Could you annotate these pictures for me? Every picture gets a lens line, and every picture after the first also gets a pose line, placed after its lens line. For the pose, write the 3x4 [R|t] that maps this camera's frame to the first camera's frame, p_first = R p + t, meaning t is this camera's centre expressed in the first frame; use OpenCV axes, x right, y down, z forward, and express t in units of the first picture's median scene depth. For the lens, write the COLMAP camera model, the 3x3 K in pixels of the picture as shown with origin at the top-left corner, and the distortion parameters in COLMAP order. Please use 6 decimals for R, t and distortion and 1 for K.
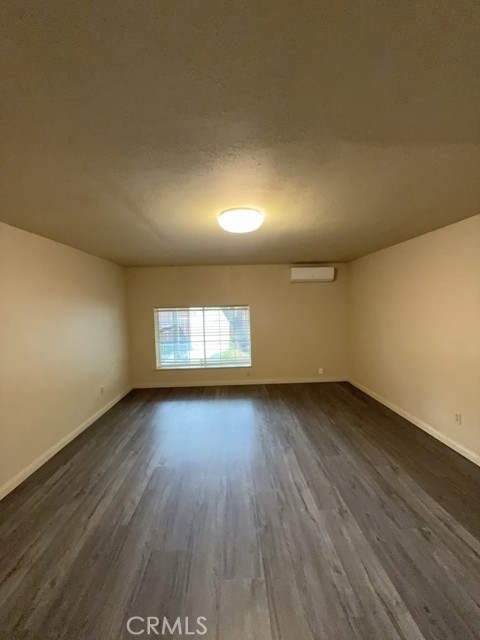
lens RADIAL K [[253.3, 0, 238.9], [0, 253.3, 320.5], [0, 0, 1]] dist [-0.003216, -0.000330]
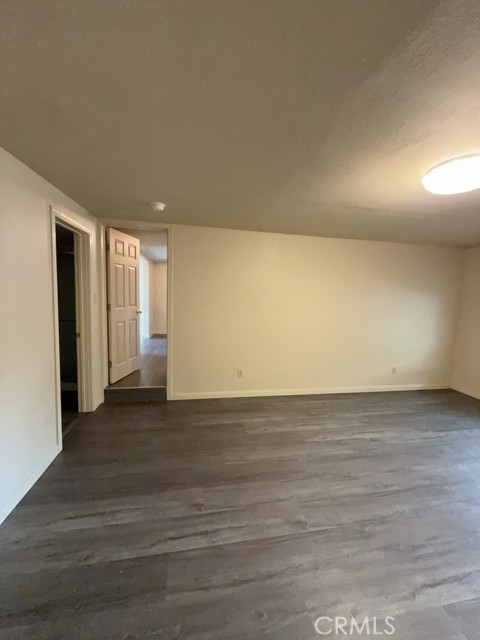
lens RADIAL K [[253.3, 0, 239.4], [0, 253.3, 318.8], [0, 0, 1]] dist [-0.003216, -0.000330]
pose [[0.156067, 0.145688, -0.976943, 0.728634], [-0.096122, 0.986608, 0.131774, -0.034851], [0.983058, 0.073341, 0.167981, 0.295914]]
